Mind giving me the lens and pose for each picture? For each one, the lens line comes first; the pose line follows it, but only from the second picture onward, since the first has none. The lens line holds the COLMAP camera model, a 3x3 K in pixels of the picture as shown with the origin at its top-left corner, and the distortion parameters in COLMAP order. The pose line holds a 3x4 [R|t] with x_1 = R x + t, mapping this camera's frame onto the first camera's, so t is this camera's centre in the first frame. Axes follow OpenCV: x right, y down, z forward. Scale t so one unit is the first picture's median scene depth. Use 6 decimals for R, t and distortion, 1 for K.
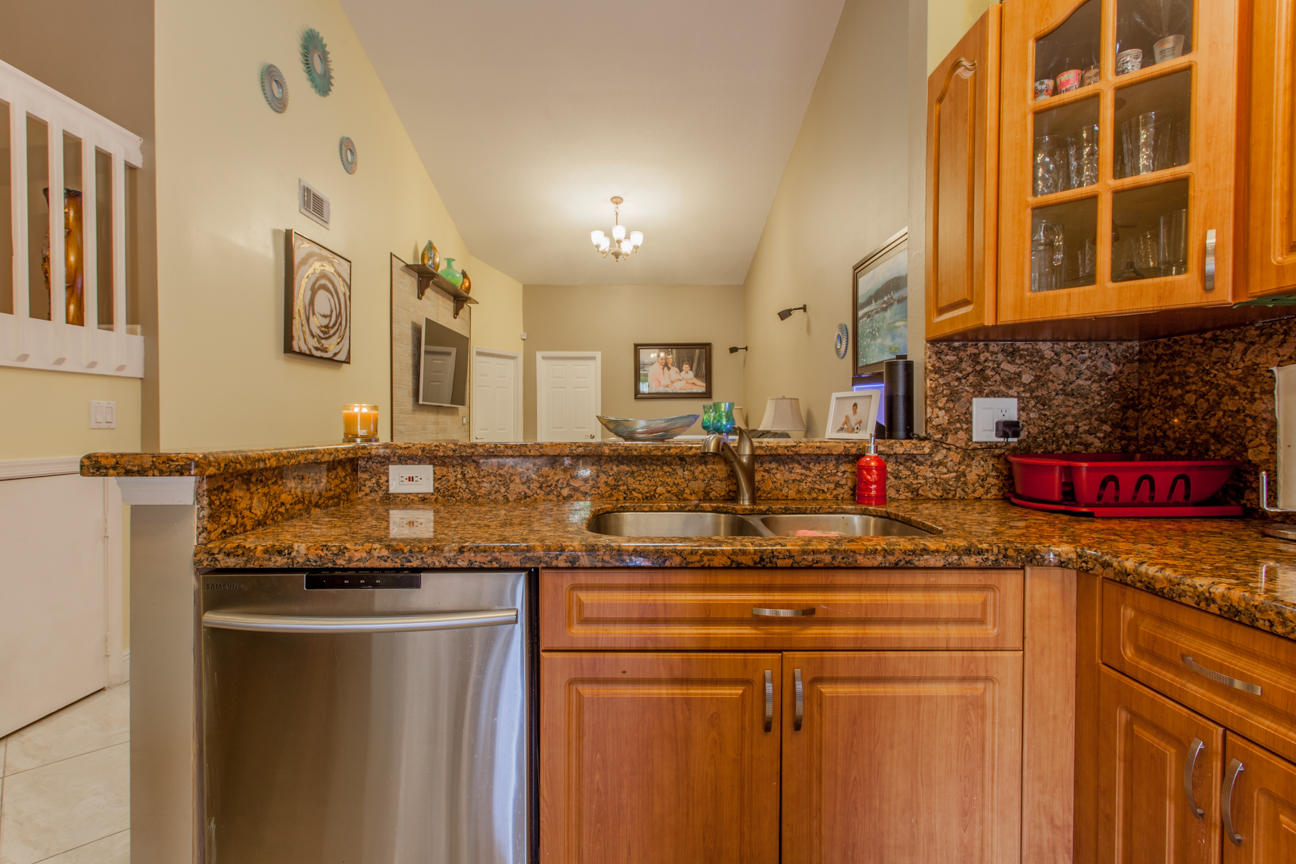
lens RADIAL K [[639.8, 0, 638.1], [0, 639.8, 434.7], [0, 0, 1]] dist [-0.000218, 0.000087]
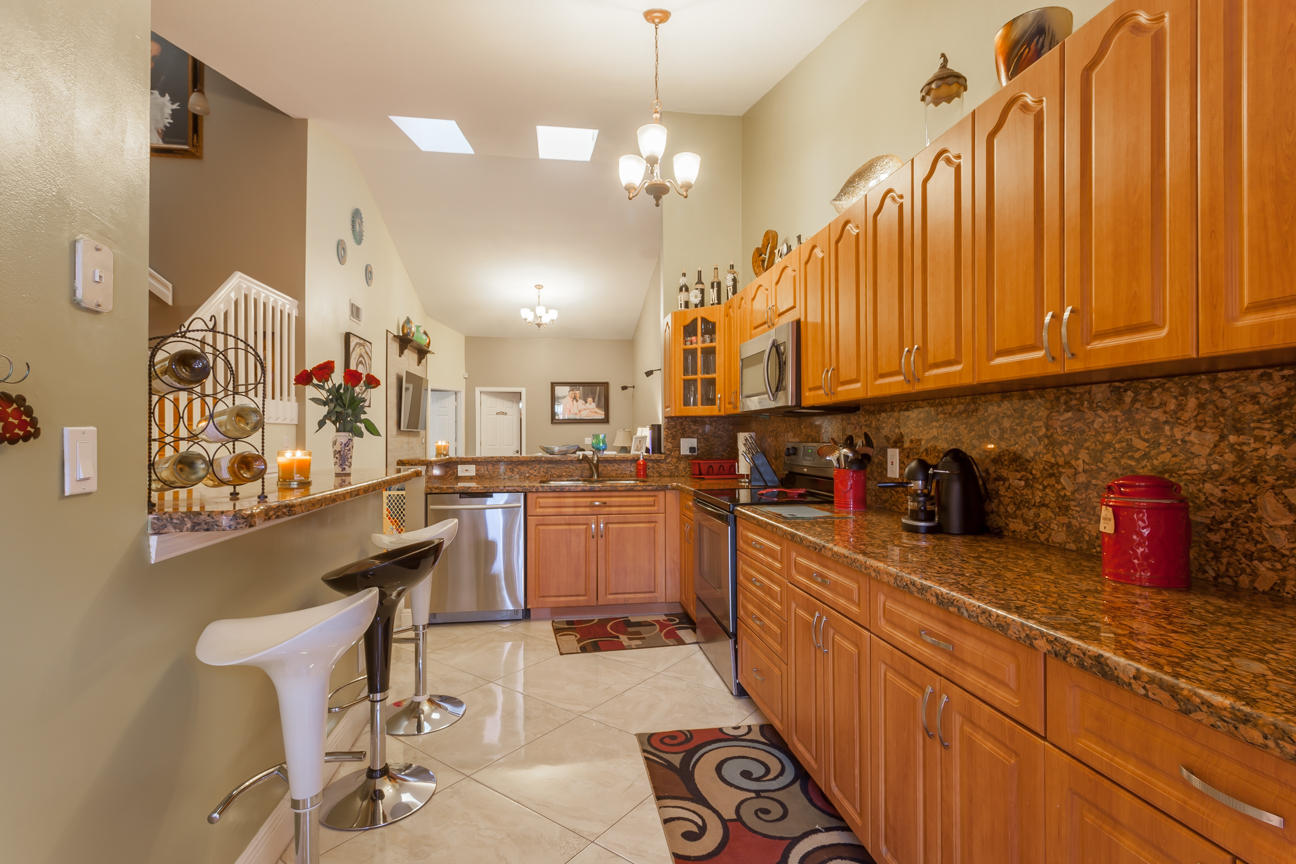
lens RADIAL K [[639.8, 0, 638.1], [0, 639.8, 434.7], [0, 0, 1]] dist [-0.000218, 0.000087]
pose [[0.991324, -0.002325, 0.131422, -0.003026], [0.005130, 0.999766, -0.021009, -0.006726], [-0.131342, 0.021501, 0.991104, -0.638341]]
